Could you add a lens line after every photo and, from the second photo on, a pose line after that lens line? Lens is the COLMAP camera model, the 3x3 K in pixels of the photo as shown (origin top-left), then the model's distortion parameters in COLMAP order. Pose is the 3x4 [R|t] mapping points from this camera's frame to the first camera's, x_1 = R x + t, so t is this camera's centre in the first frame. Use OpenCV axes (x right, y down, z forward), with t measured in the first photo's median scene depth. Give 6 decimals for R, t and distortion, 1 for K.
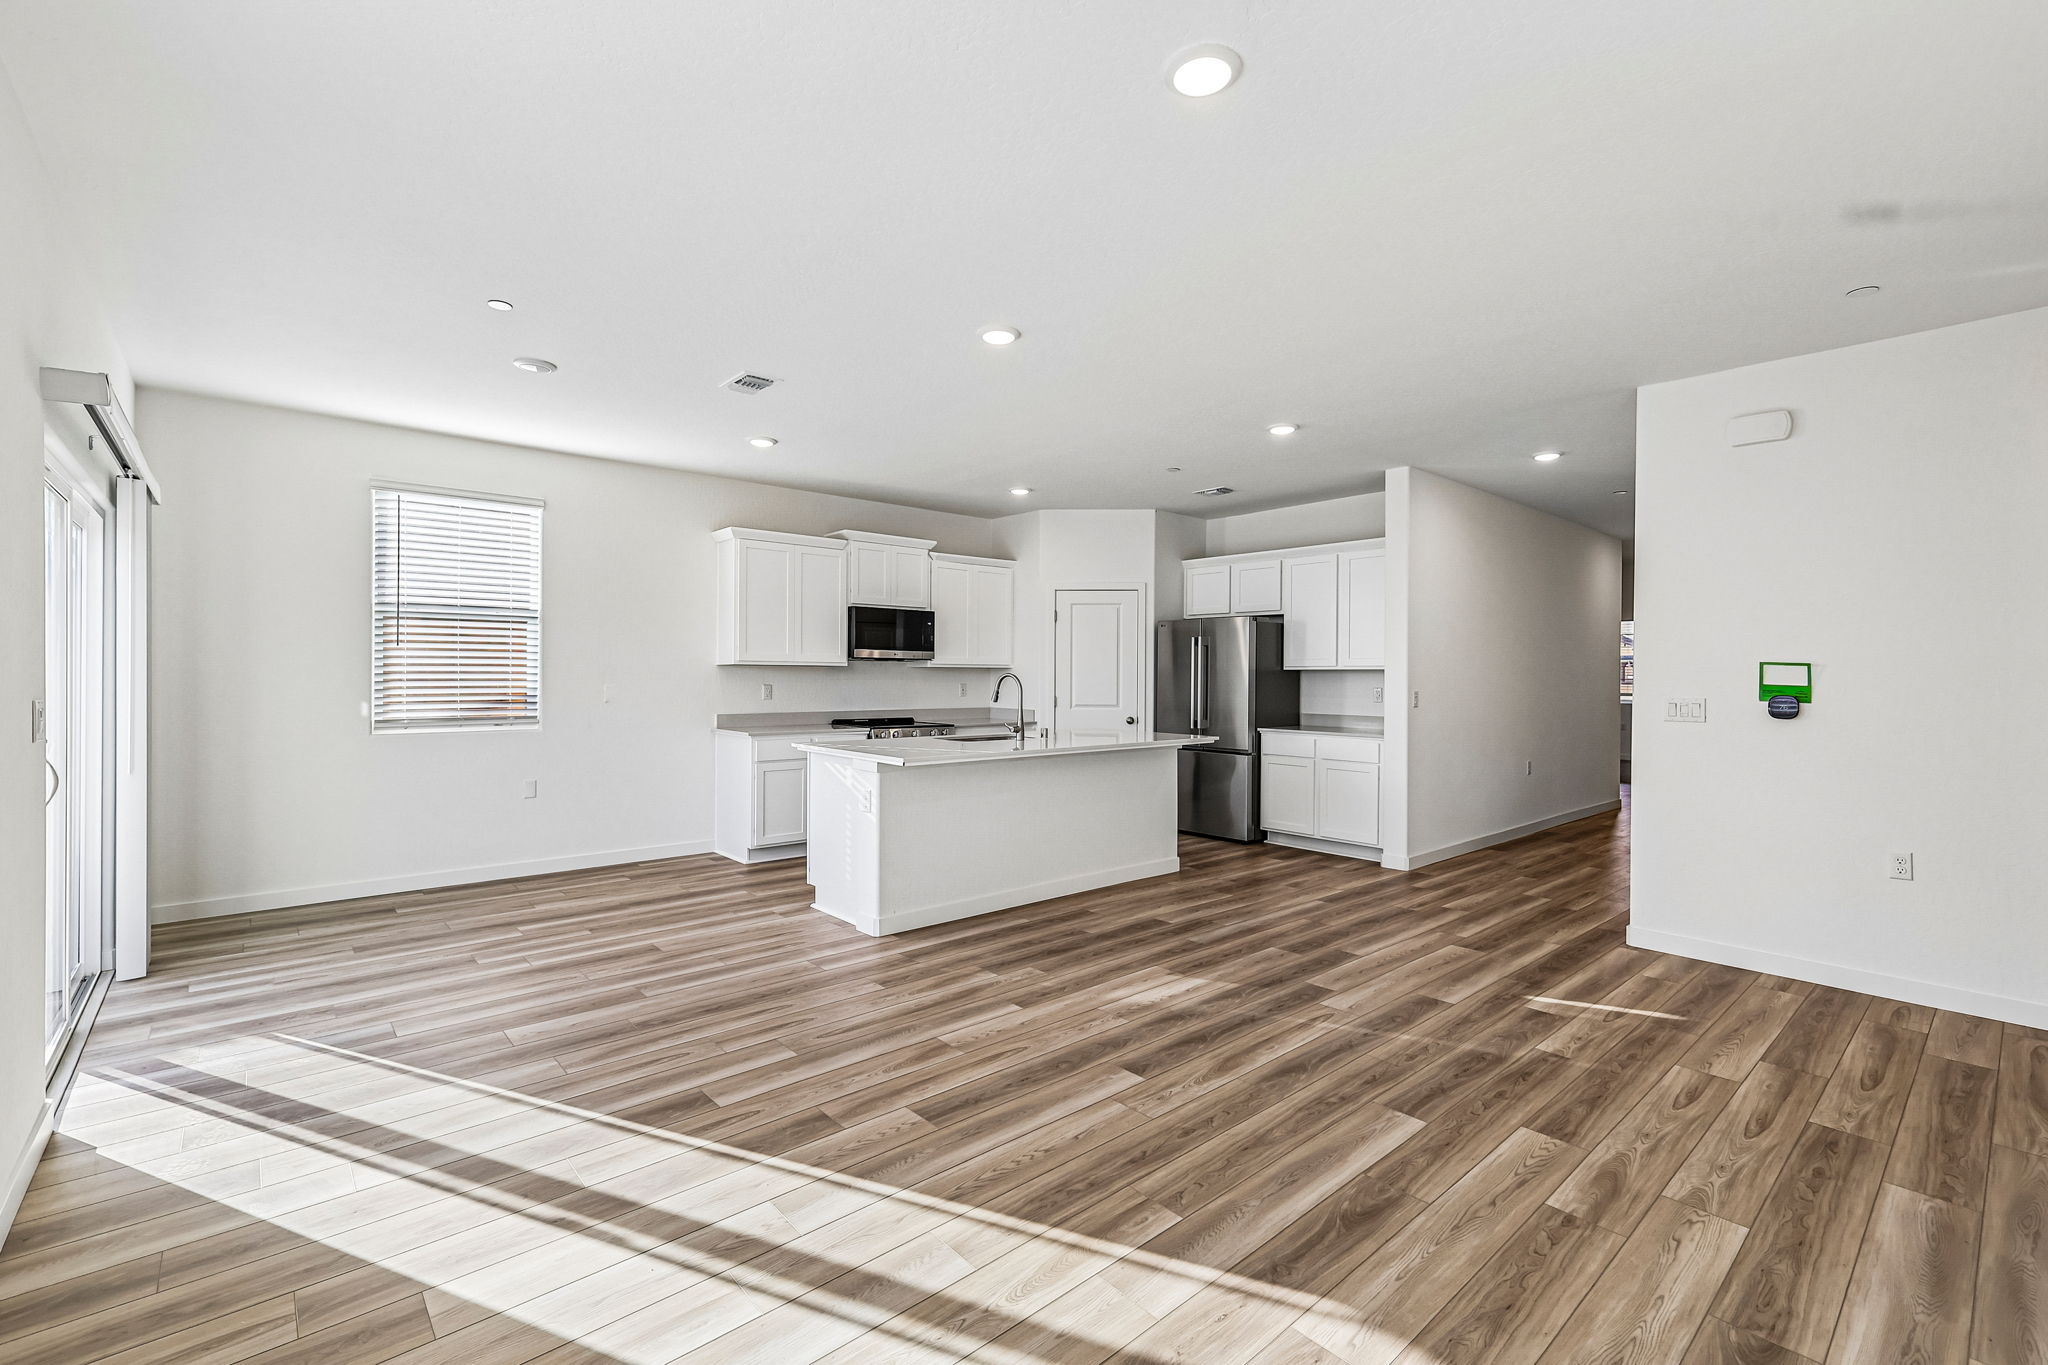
lens RADIAL K [[905.5, 0, 1016.7], [0, 905.5, 678.3], [0, 0, 1]] dist [0.000466, -0.000338]
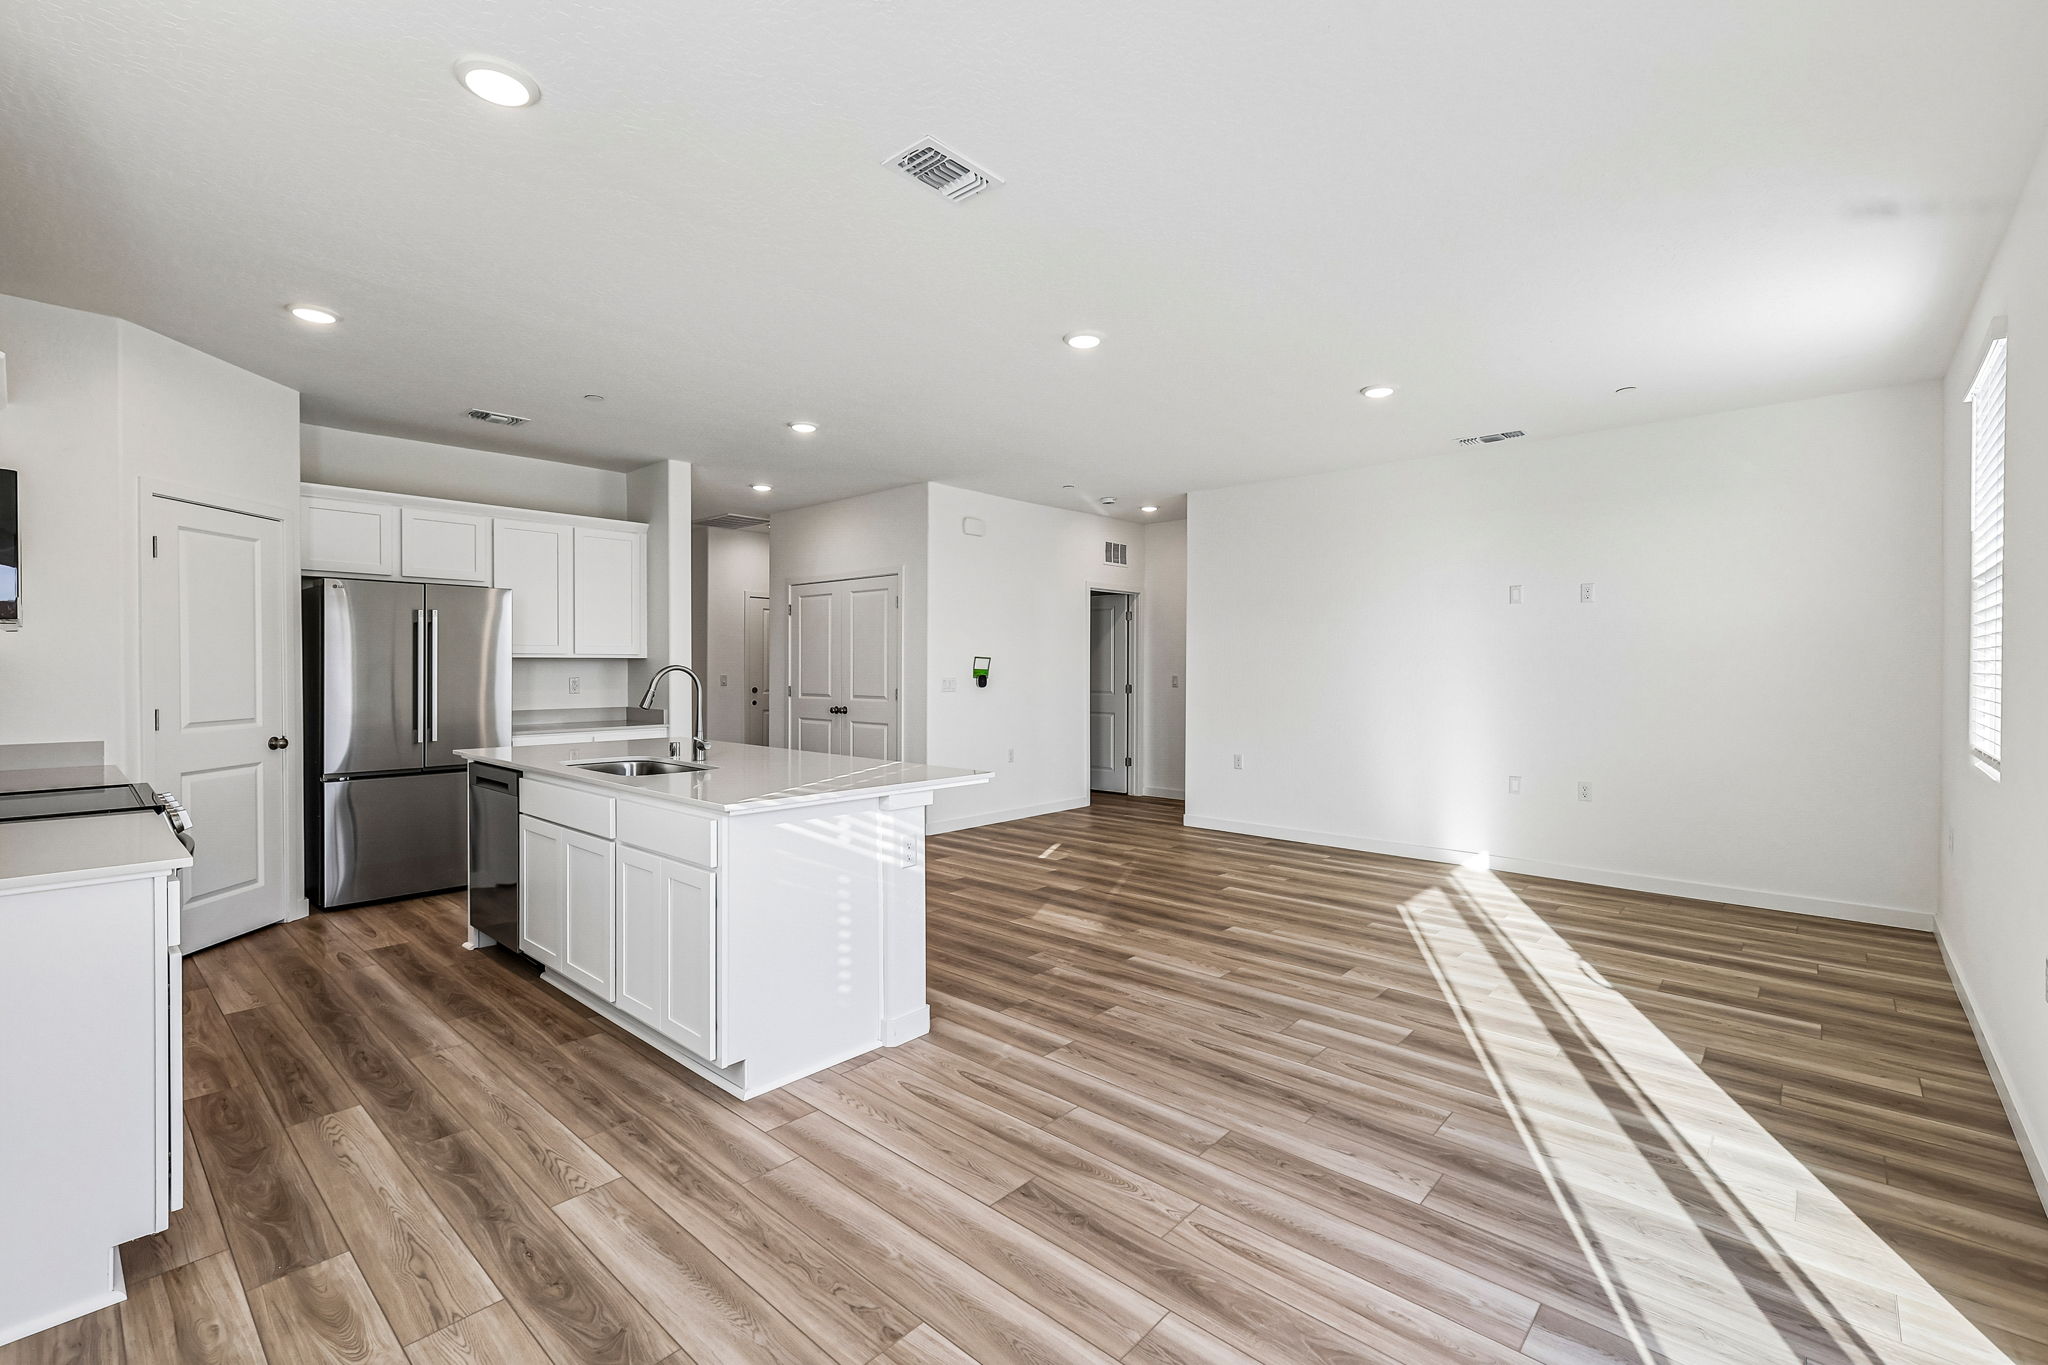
lens RADIAL K [[905.5, 0, 1029.6], [0, 905.5, 670.1], [0, 0, 1]] dist [0.000466, -0.000338]
pose [[-0.140415, -0.009835, 0.990044, -0.736218], [0.002483, 0.999944, 0.010285, -0.007588], [-0.990090, 0.003903, -0.140382, 0.857097]]
